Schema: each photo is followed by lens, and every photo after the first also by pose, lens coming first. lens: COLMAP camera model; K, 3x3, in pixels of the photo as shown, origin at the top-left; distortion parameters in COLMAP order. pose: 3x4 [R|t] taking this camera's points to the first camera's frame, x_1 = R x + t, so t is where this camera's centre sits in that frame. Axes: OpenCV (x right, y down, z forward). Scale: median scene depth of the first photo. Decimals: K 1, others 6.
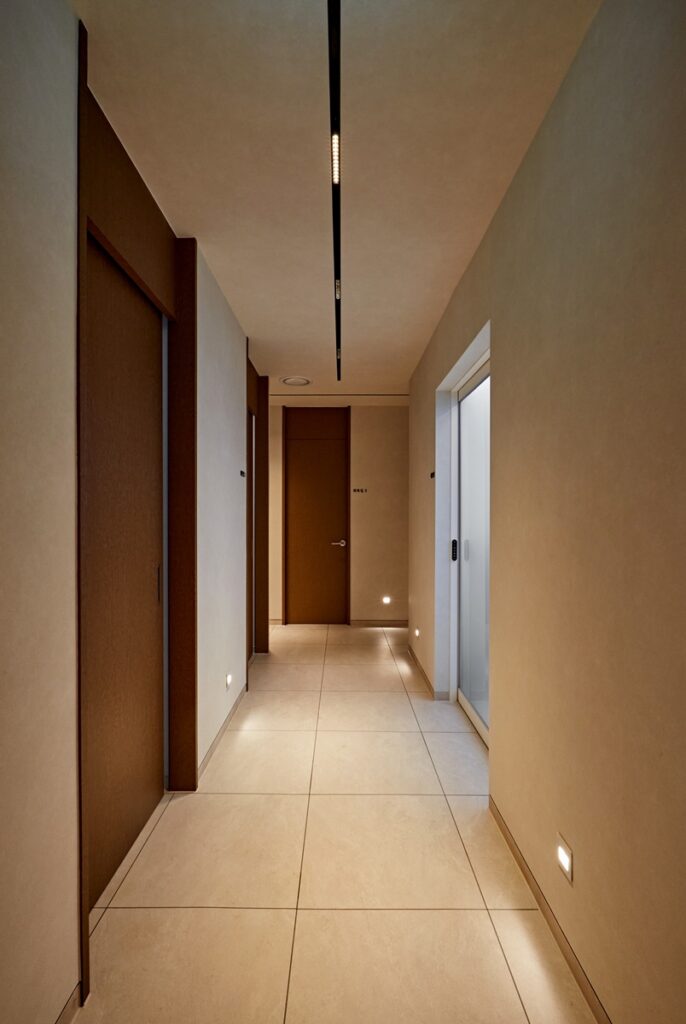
lens RADIAL K [[447.4, 0, 335.5], [0, 447.4, 516.0], [0, 0, 1]] dist [-0.002444, -0.000030]
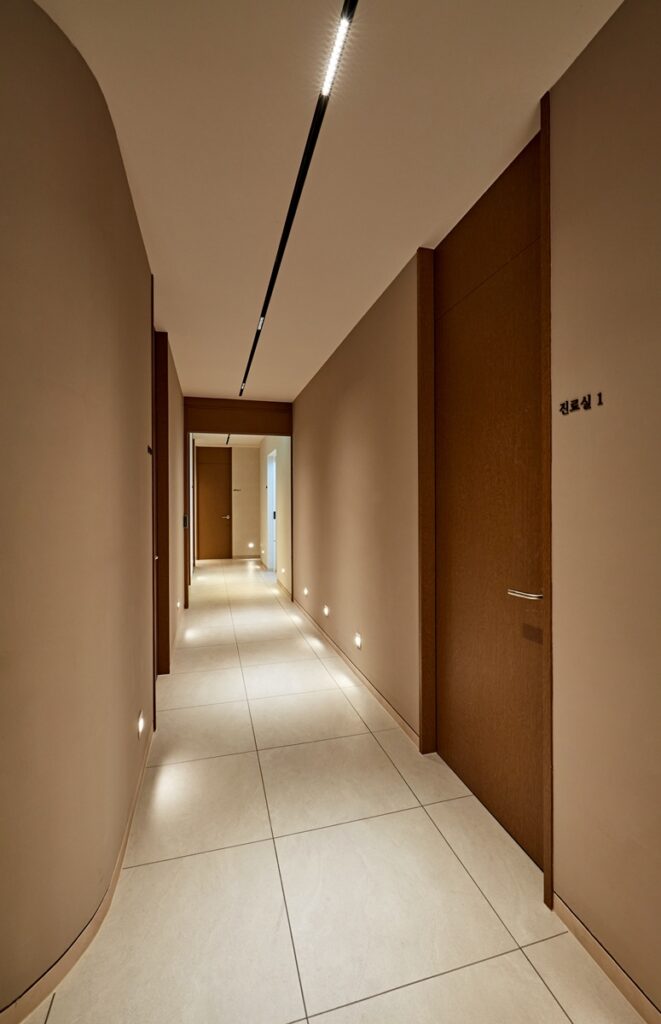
lens RADIAL K [[444.3, 0, 327.1], [0, 444.3, 508.8], [0, 0, 1]] dist [-0.003067, 0.000009]
pose [[0.963848, -0.007389, 0.266350, -0.086064], [0.004767, 0.999934, 0.010490, 0.006693], [-0.266410, -0.008842, 0.963819, -1.013287]]
